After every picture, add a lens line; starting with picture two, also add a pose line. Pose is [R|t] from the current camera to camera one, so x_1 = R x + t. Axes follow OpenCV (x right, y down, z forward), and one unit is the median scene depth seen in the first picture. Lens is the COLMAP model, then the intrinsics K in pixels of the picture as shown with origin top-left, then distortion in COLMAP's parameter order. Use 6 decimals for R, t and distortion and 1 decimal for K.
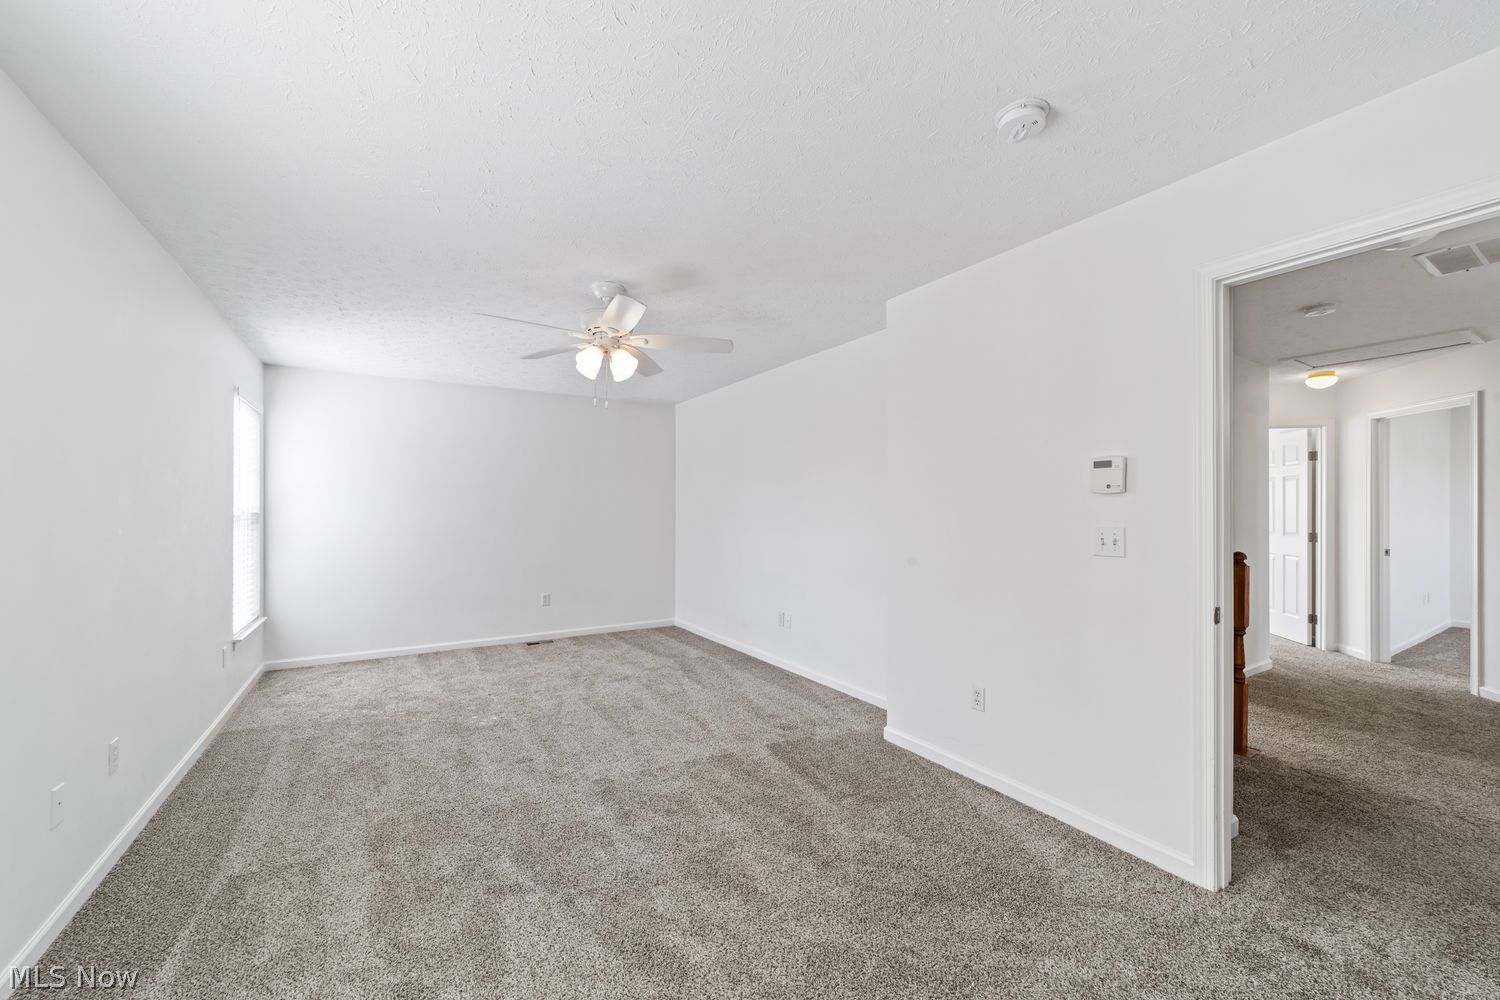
lens RADIAL K [[589.4, 0, 745.4], [0, 589.4, 510.2], [0, 0, 1]] dist [-0.004715, 0.000257]
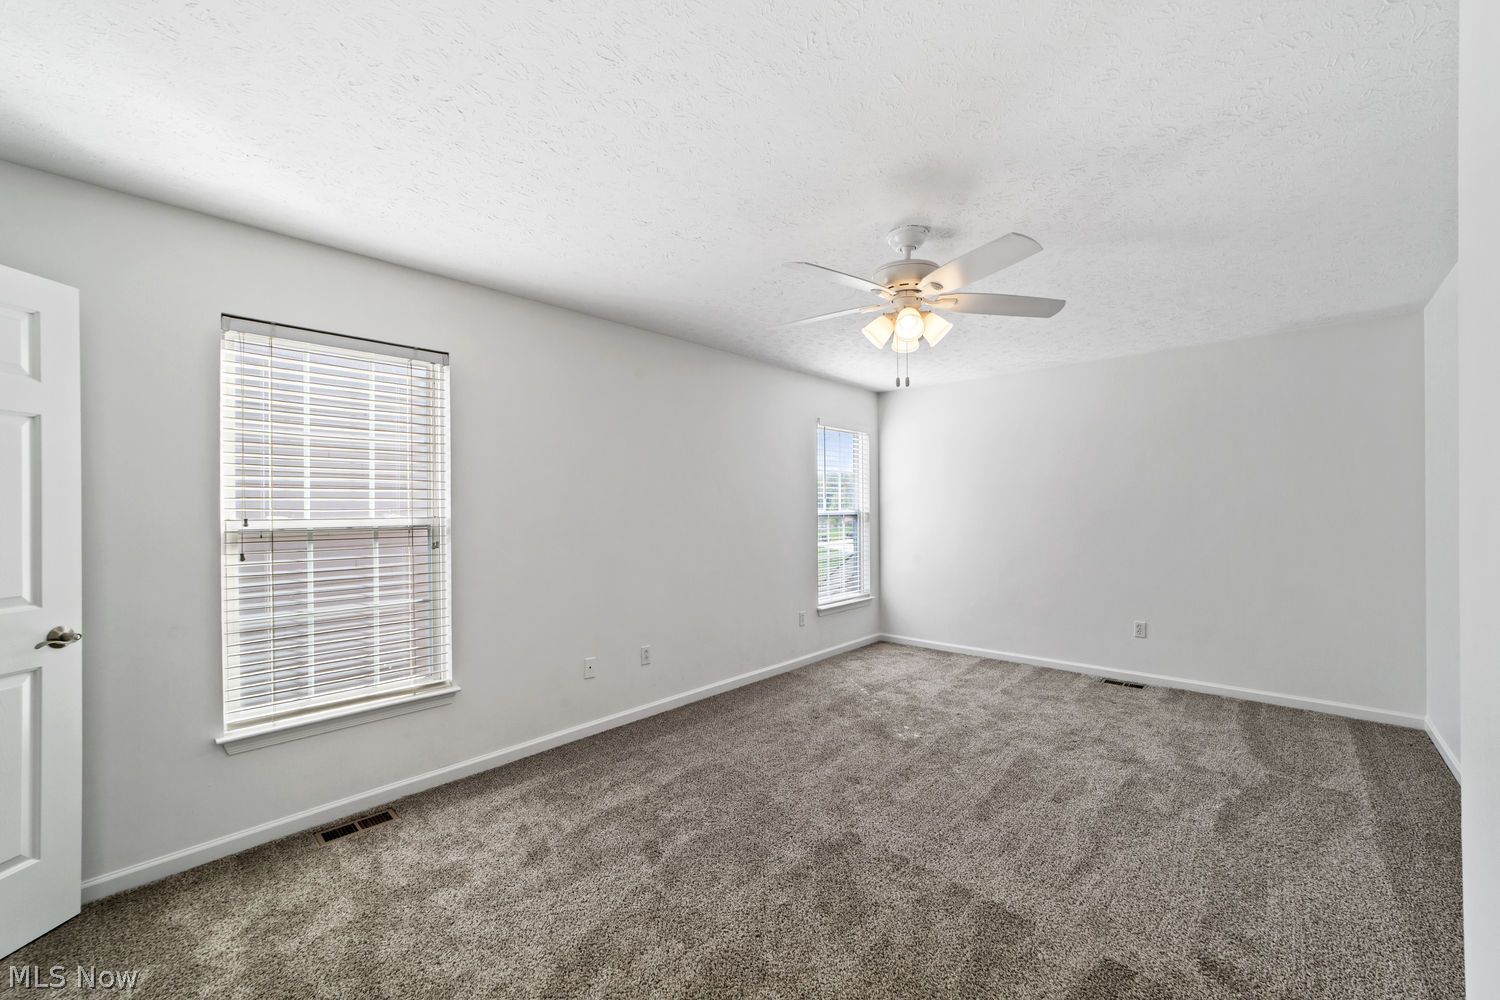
lens RADIAL K [[589.4, 0, 745.4], [0, 589.4, 510.2], [0, 0, 1]] dist [-0.004715, 0.000257]
pose [[0.261084, -0.002267, -0.965313, 0.395148], [0.007146, 0.999974, -0.000416, -0.011367], [0.965290, -0.006789, 0.261094, 0.457604]]
